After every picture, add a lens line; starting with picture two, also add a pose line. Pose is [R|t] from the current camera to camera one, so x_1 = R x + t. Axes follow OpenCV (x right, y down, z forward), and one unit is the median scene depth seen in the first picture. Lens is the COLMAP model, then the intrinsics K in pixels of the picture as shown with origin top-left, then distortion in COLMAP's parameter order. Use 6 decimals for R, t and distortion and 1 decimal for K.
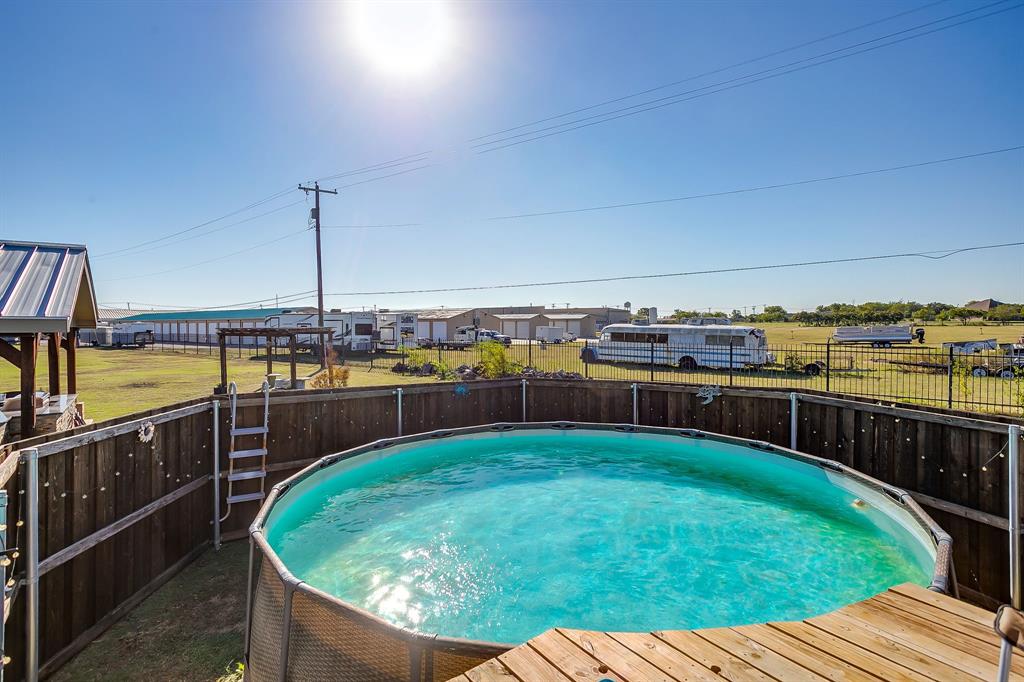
lens RADIAL K [[498.3, 0, 512.0], [0, 498.3, 341.0], [0, 0, 1]] dist [-0.058617, 0.035398]
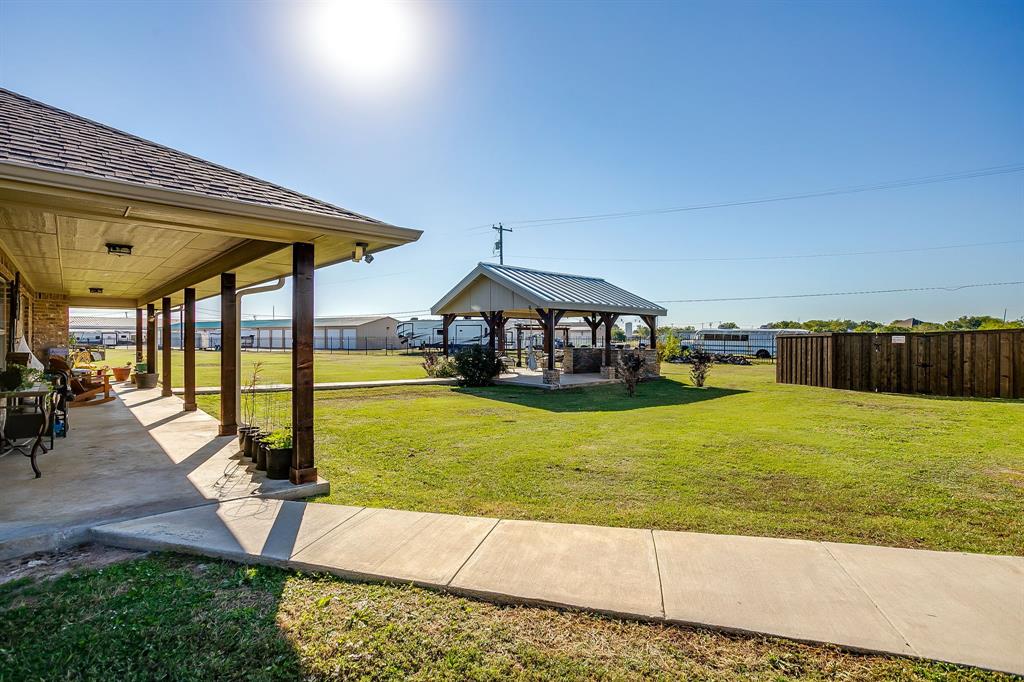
lens RADIAL K [[495.9, 0, 511.8], [0, 495.9, 335.9], [0, 0, 1]] dist [-0.054643, 0.035423]
pose [[0.995331, 0.007937, 0.096189, -0.491693], [-0.003983, 0.999141, -0.041239, 0.048766], [-0.096434, 0.040663, 0.994508, -0.360784]]
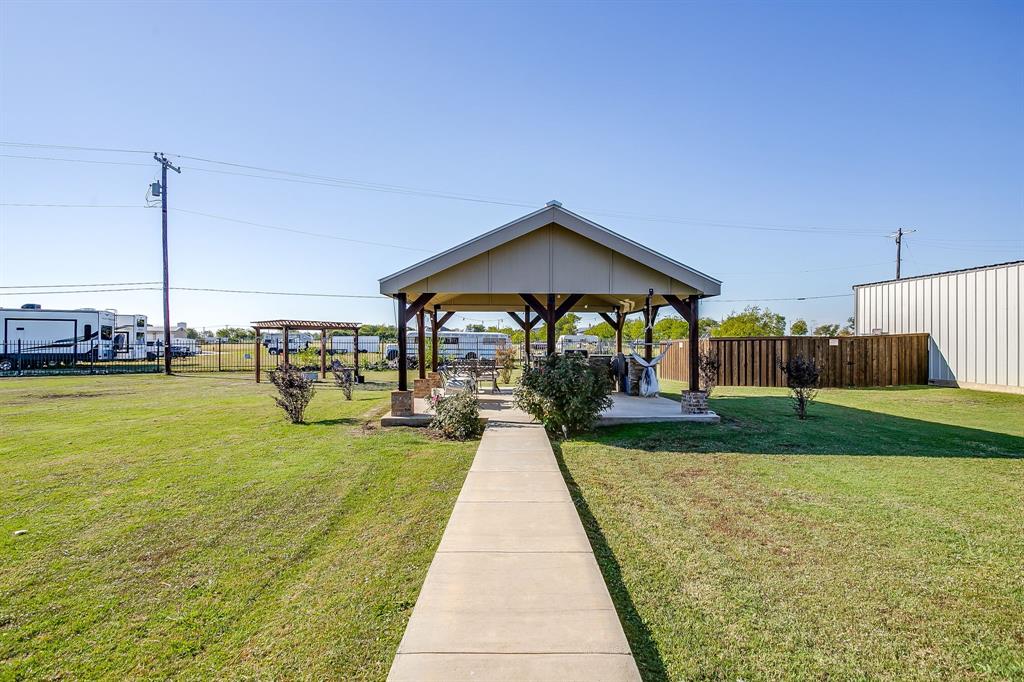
lens RADIAL K [[495.9, 0, 511.8], [0, 495.9, 335.9], [0, 0, 1]] dist [-0.054643, 0.035423]
pose [[0.558930, 0.013865, 0.829099, -0.741331], [0.027589, 0.998996, -0.035305, 0.033621], [-0.828756, 0.042608, 0.557986, 0.057865]]
